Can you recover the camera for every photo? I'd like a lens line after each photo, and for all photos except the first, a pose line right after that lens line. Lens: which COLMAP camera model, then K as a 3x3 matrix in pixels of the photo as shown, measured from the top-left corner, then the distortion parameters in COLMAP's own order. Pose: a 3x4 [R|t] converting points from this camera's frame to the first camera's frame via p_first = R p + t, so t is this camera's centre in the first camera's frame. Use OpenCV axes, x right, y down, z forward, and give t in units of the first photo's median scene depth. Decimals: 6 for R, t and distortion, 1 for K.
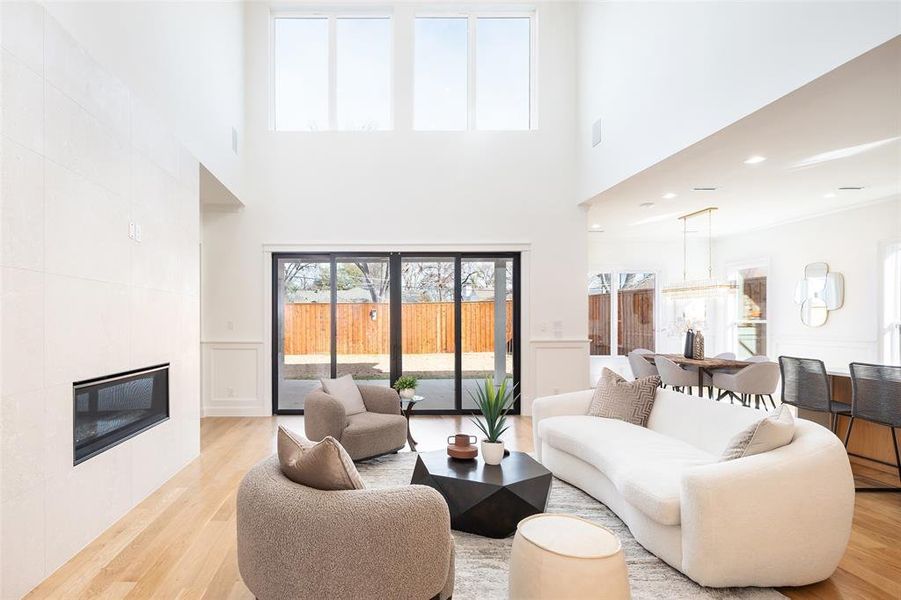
lens RADIAL K [[474.7, 0, 401.6], [0, 474.7, 325.6], [0, 0, 1]] dist [0.021965, -0.006855]
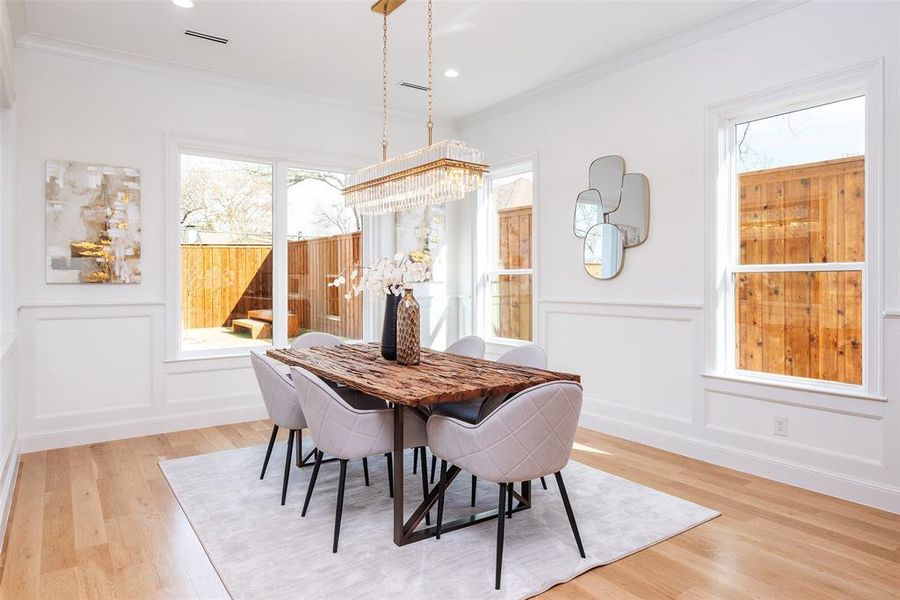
lens RADIAL K [[551.2, 0, 457.4], [0, 551.2, 280.8], [0, 0, 1]] dist [0.021085, -0.000295]
pose [[0.854111, -0.004064, 0.520075, 0.470364], [0.007430, 0.999963, -0.004387, 0.005724], [-0.520037, 0.007611, 0.854110, 0.657060]]
